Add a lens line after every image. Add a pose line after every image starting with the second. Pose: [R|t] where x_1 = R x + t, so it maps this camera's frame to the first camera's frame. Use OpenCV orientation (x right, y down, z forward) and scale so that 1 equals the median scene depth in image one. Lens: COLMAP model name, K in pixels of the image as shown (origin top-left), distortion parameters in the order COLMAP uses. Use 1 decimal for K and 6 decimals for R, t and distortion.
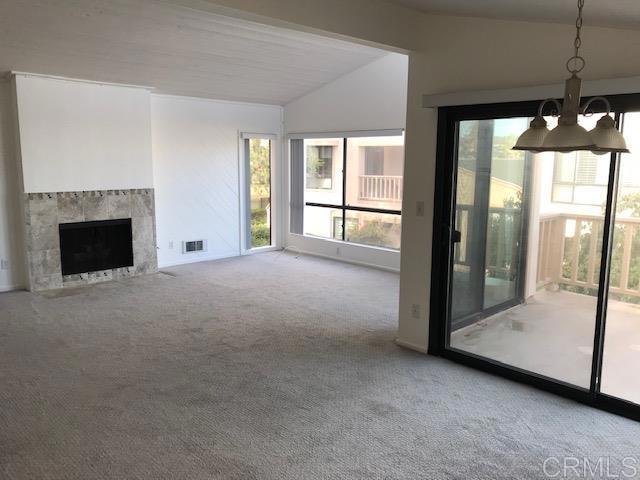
lens RADIAL K [[521.4, 0, 318.9], [0, 521.4, 239.8], [0, 0, 1]] dist [0.061743, -0.060321]
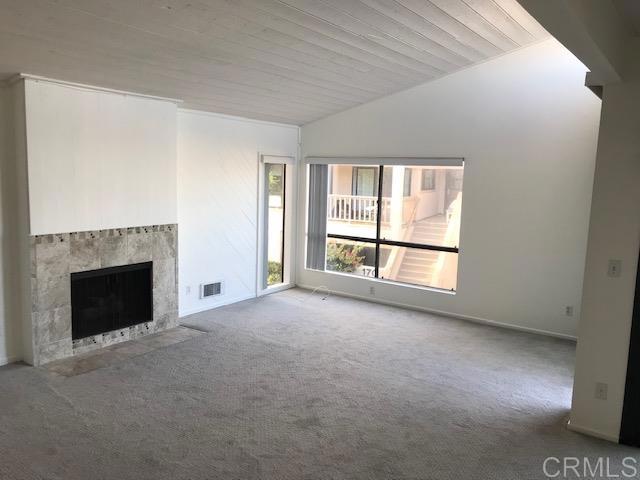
lens RADIAL K [[521.4, 0, 320.4], [0, 521.4, 240.7], [0, 0, 1]] dist [0.061743, -0.060321]
pose [[0.982546, -0.002994, 0.185998, -0.260305], [0.006860, 0.999774, -0.020143, -0.056148], [-0.185895, 0.021068, 0.982344, 0.167612]]
